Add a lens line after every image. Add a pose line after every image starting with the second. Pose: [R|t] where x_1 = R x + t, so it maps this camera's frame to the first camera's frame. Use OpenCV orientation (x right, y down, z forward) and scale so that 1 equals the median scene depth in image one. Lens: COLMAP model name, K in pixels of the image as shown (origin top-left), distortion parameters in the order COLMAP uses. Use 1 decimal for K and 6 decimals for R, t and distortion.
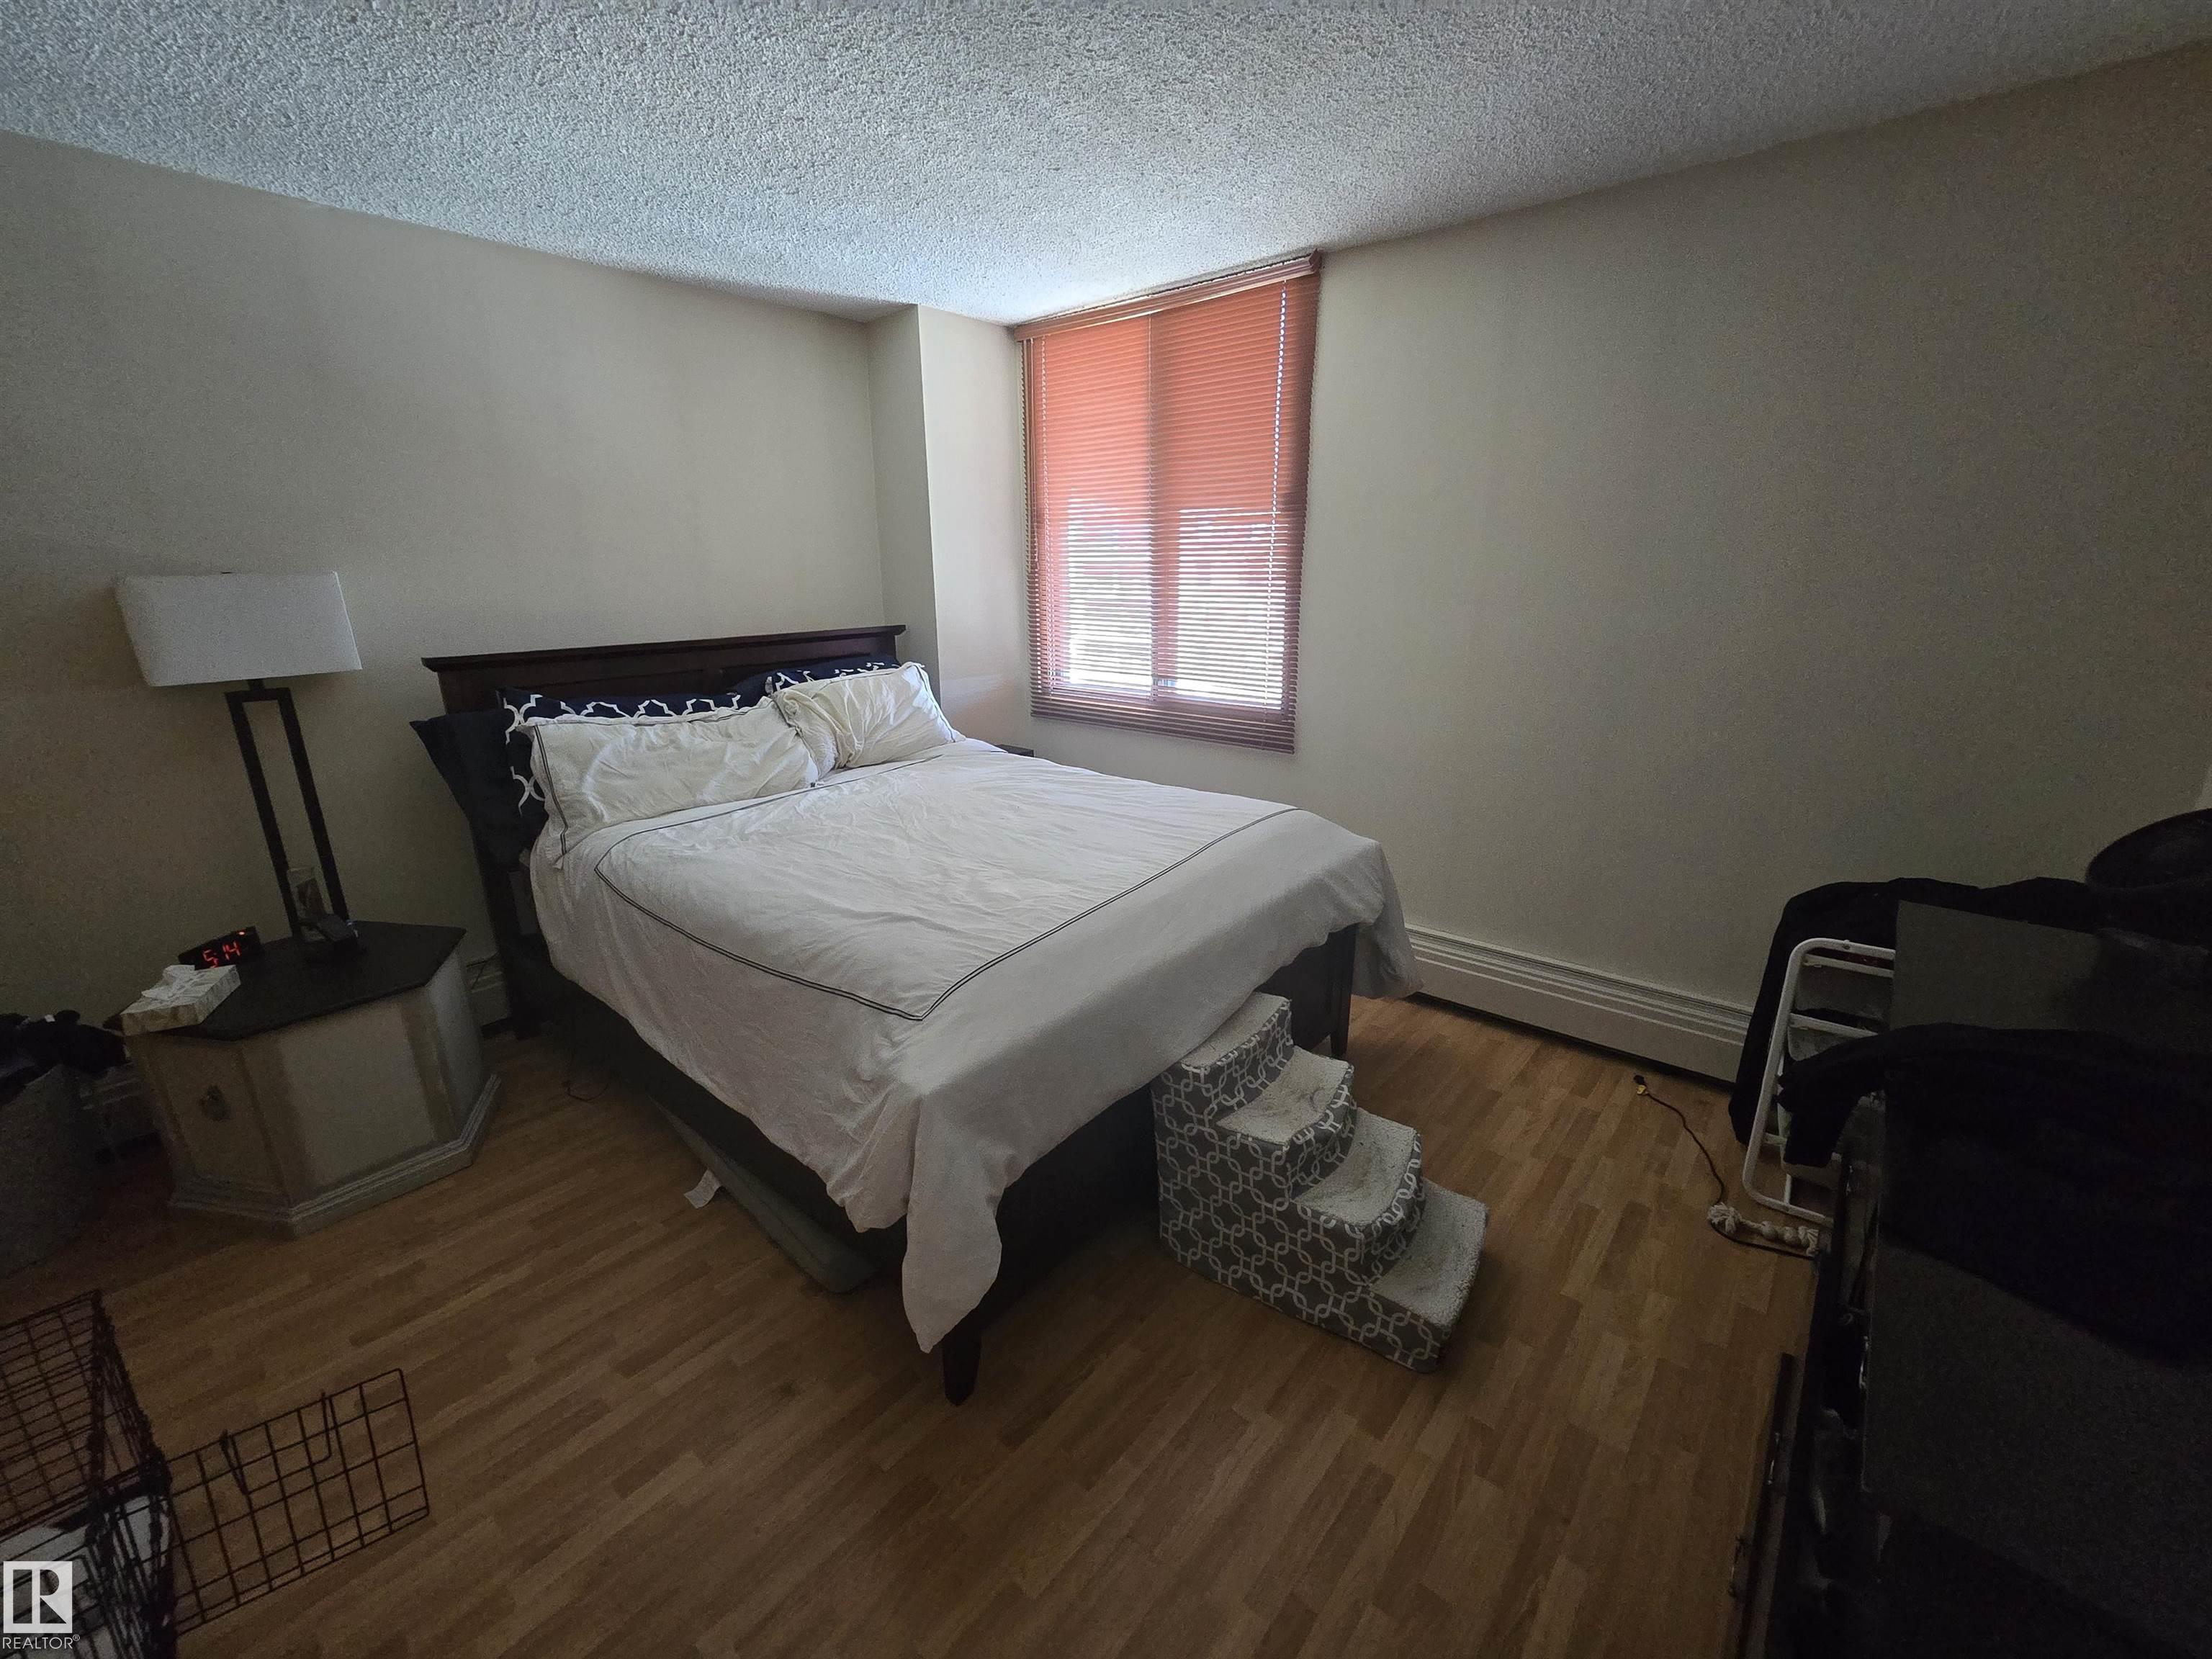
lens RADIAL K [[911.9, 0, 1099.8], [0, 911.9, 834.1], [0, 0, 1]] dist [0.002646, -0.000297]
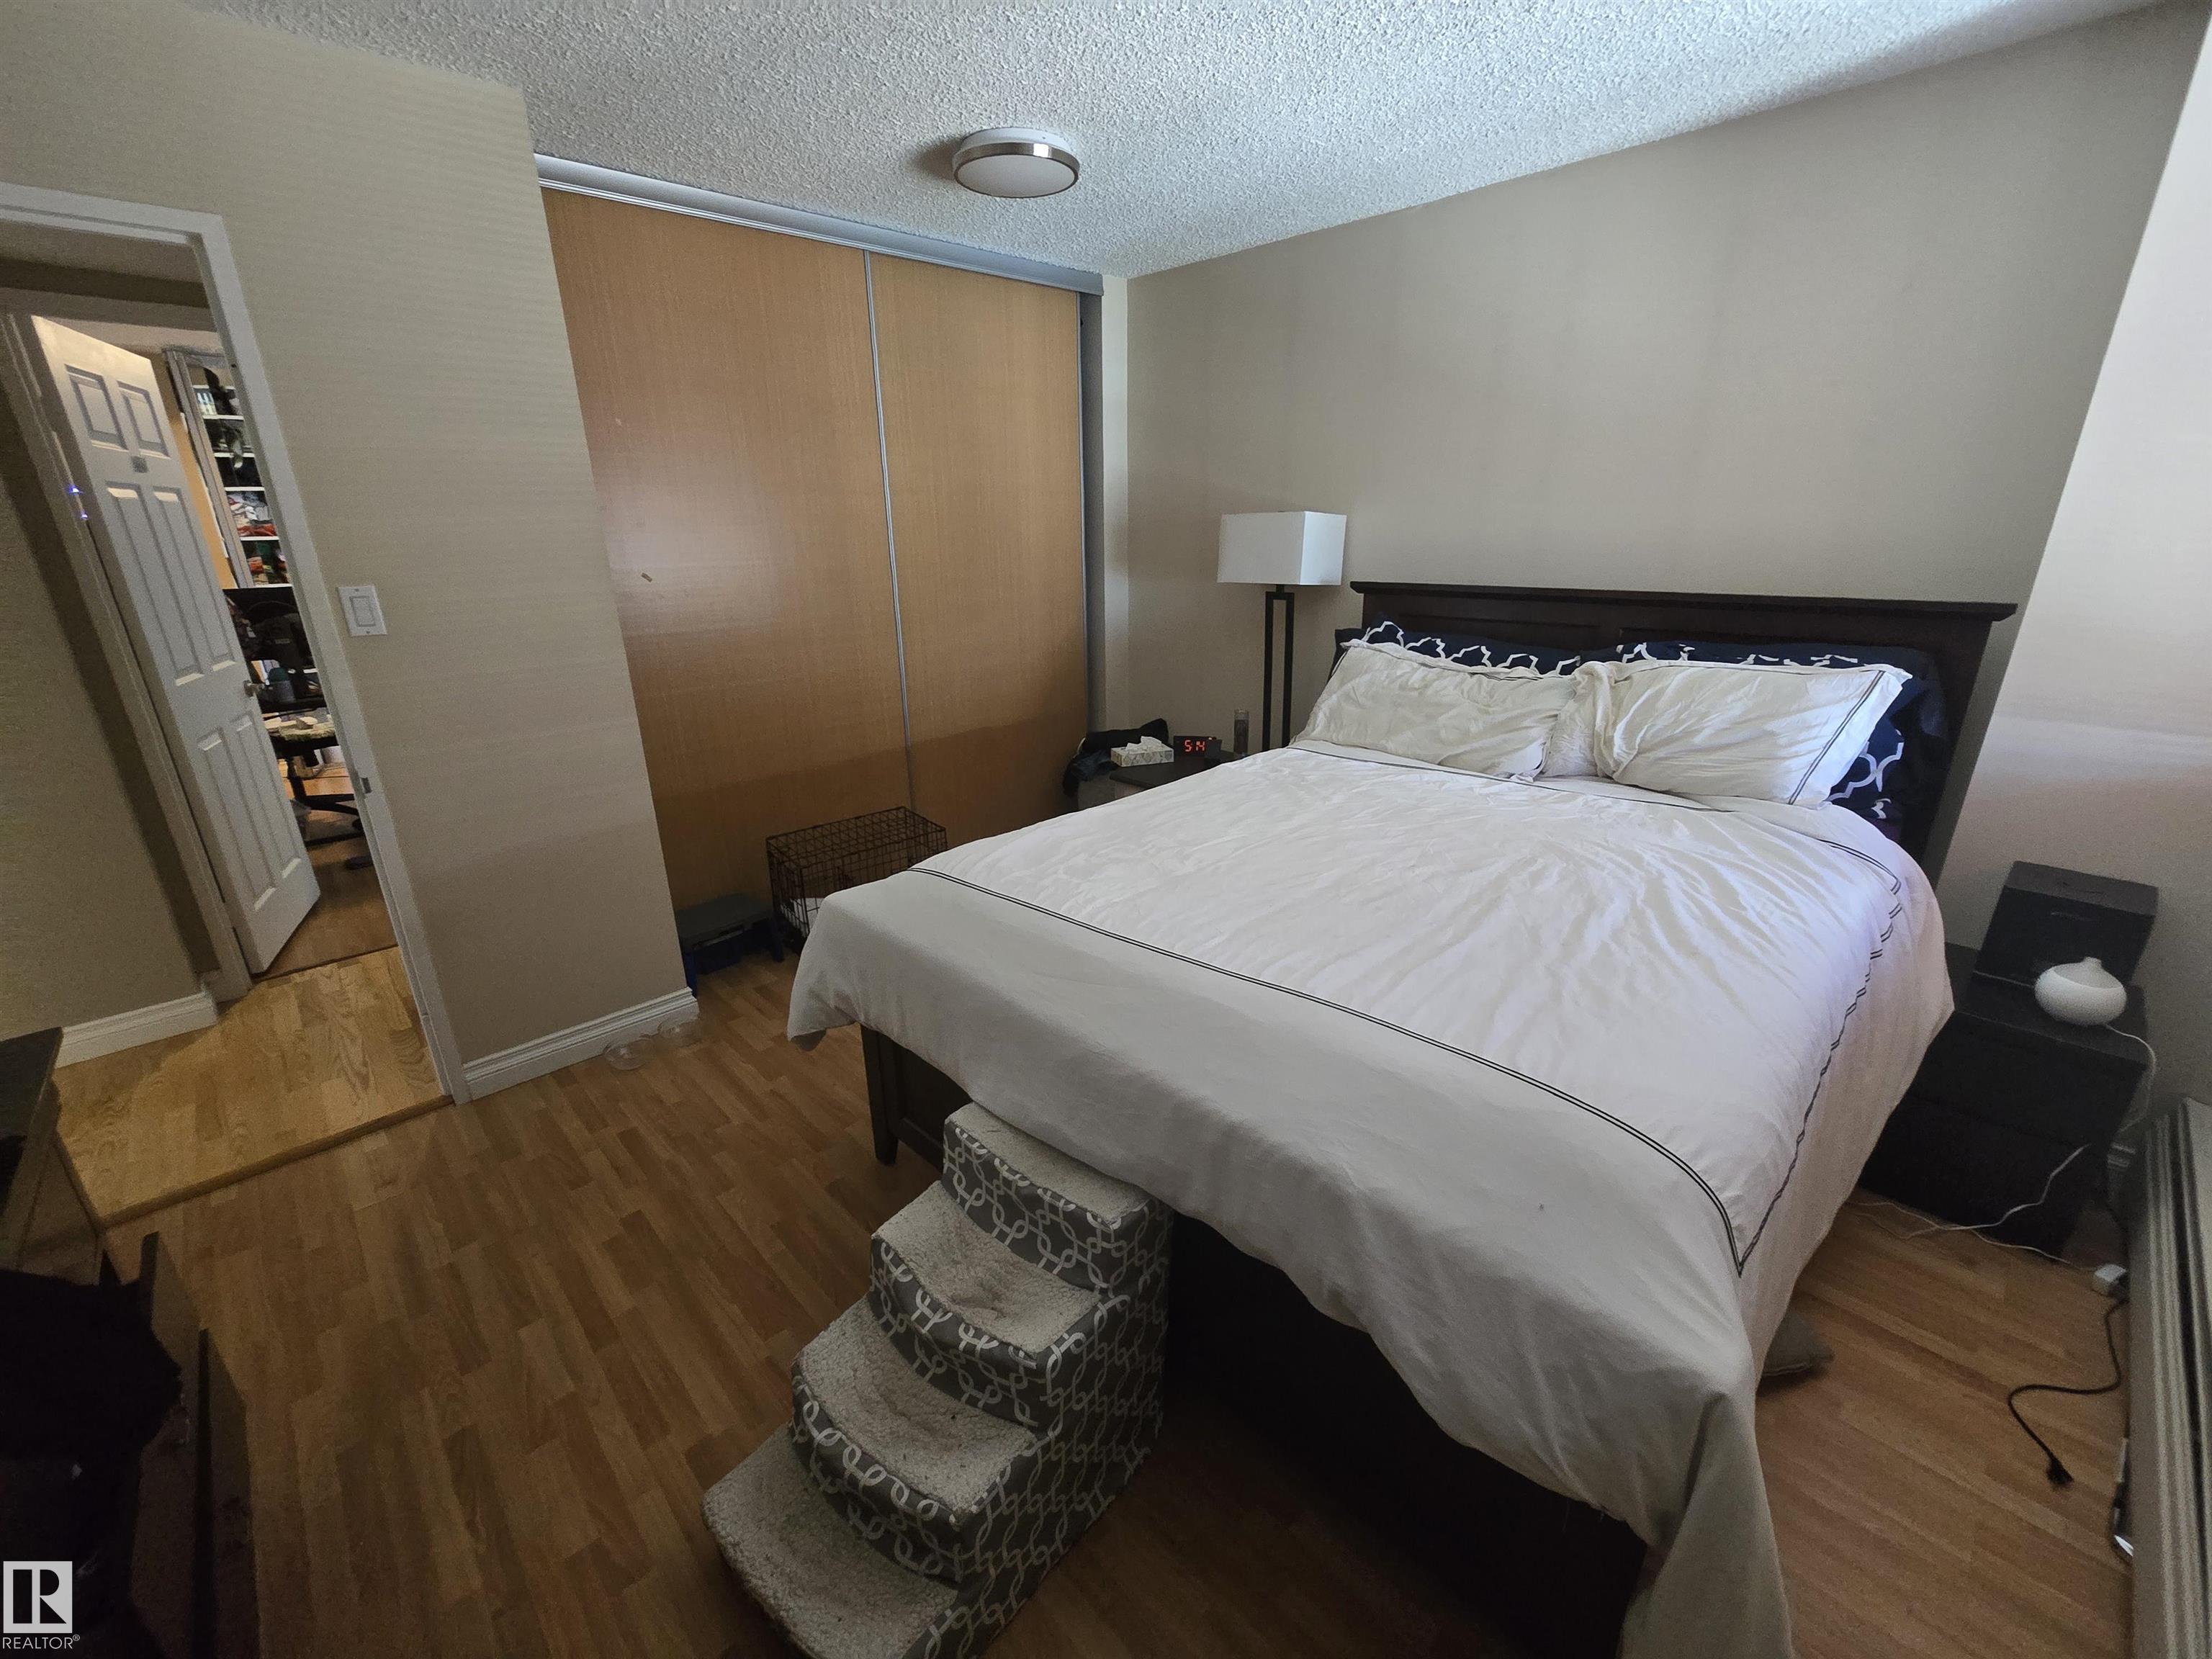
lens RADIAL K [[911.9, 0, 1101.3], [0, 911.9, 829.3], [0, 0, 1]] dist [0.002646, -0.000297]
pose [[-0.103765, 0.331175, -0.937846, 0.731006], [-0.259580, 0.901239, 0.346969, -0.287706], [0.960131, 0.279449, -0.007550, 0.963317]]
